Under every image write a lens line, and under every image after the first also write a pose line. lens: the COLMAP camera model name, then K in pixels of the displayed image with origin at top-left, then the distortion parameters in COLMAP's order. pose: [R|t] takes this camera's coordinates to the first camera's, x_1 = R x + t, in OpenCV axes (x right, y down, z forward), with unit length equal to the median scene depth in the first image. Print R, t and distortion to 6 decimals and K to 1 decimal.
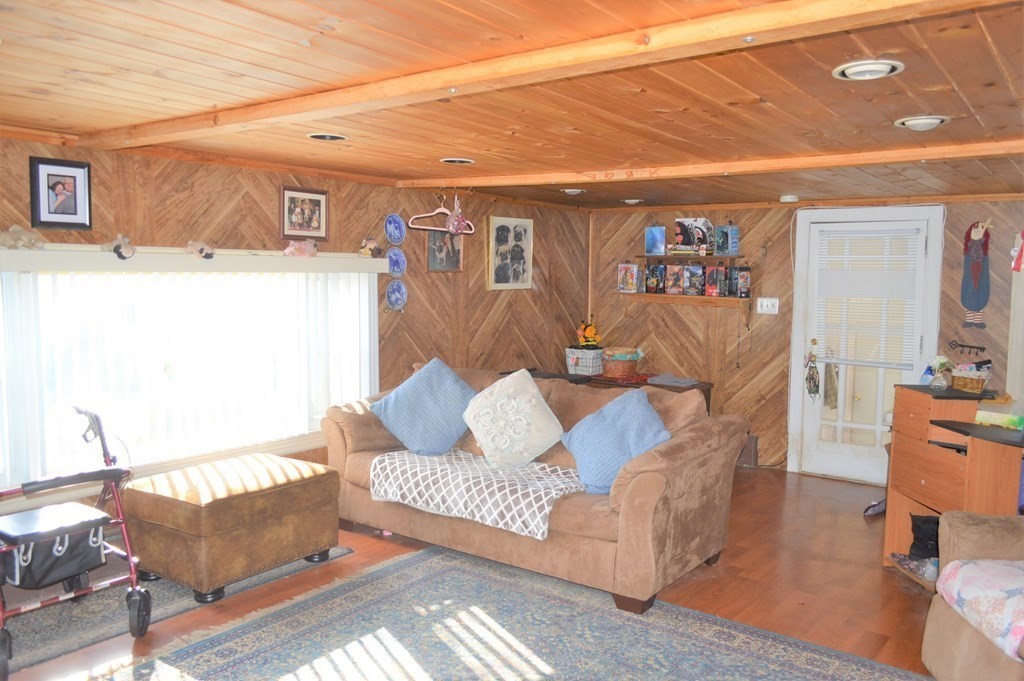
lens RADIAL K [[813.1, 0, 516.4], [0, 813.1, 347.2], [0, 0, 1]] dist [-0.013375, 0.005504]
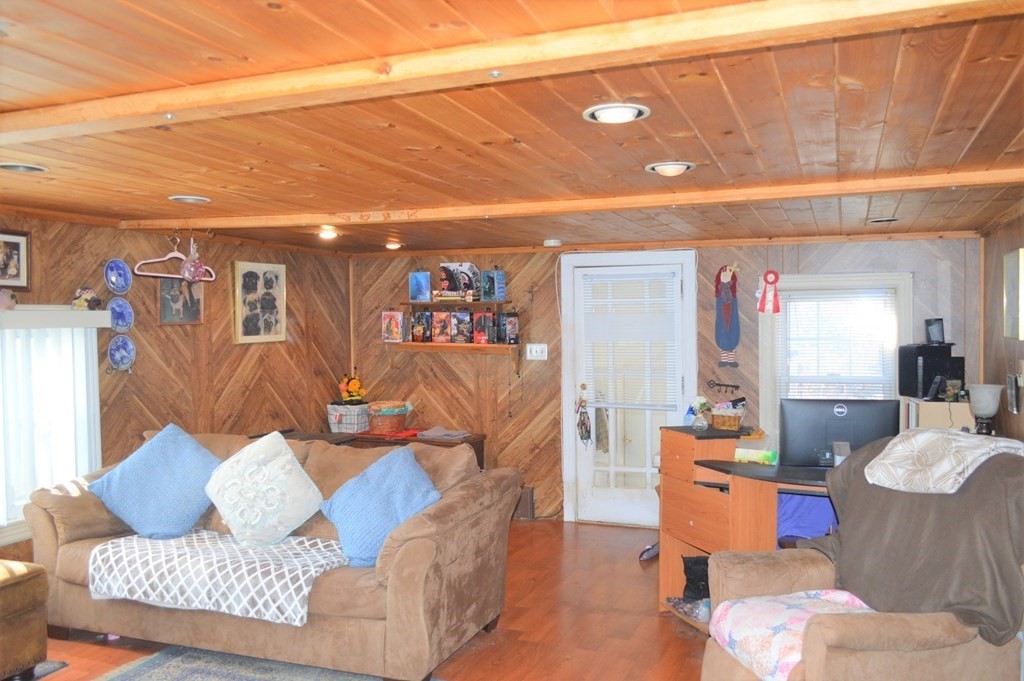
lens RADIAL K [[857.4, 0, 518.1], [0, 857.4, 345.7], [0, 0, 1]] dist [-0.014402, 0.003941]
pose [[0.962299, -0.028338, 0.270513, 0.013308], [0.044981, 0.997444, -0.055522, -0.002986], [-0.268248, 0.065597, 0.961114, 0.022106]]
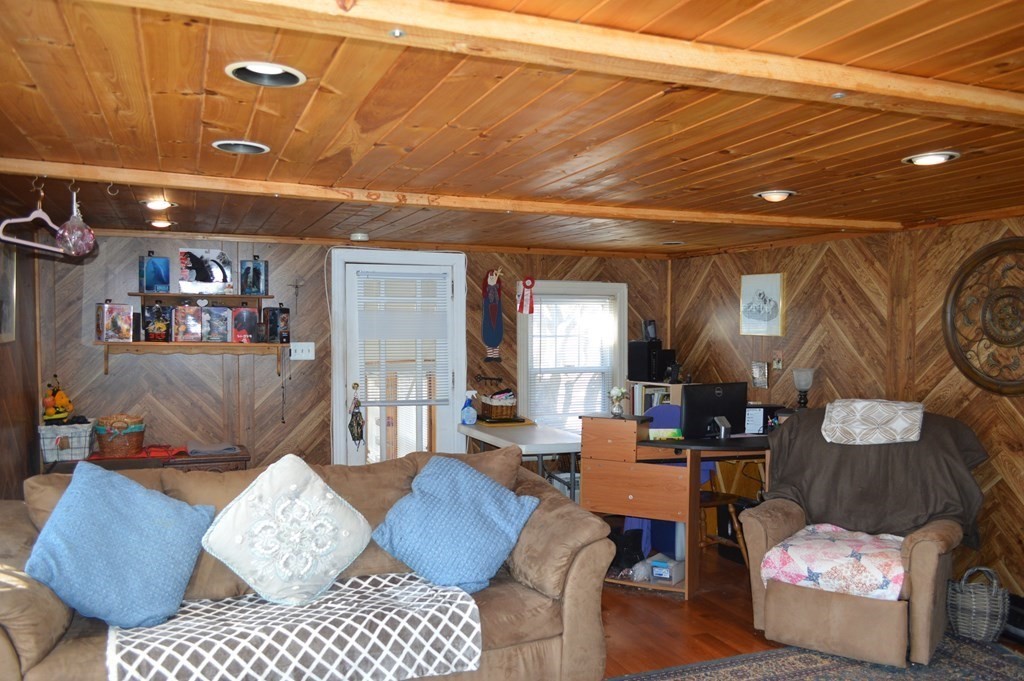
lens RADIAL K [[813.1, 0, 521.0], [0, 813.1, 344.7], [0, 0, 1]] dist [-0.013375, 0.005504]
pose [[0.514594, -0.037159, 0.856628, -0.484042], [0.079324, 0.996839, -0.004411, -0.048828], [-0.853757, 0.070221, 0.515915, 0.455399]]
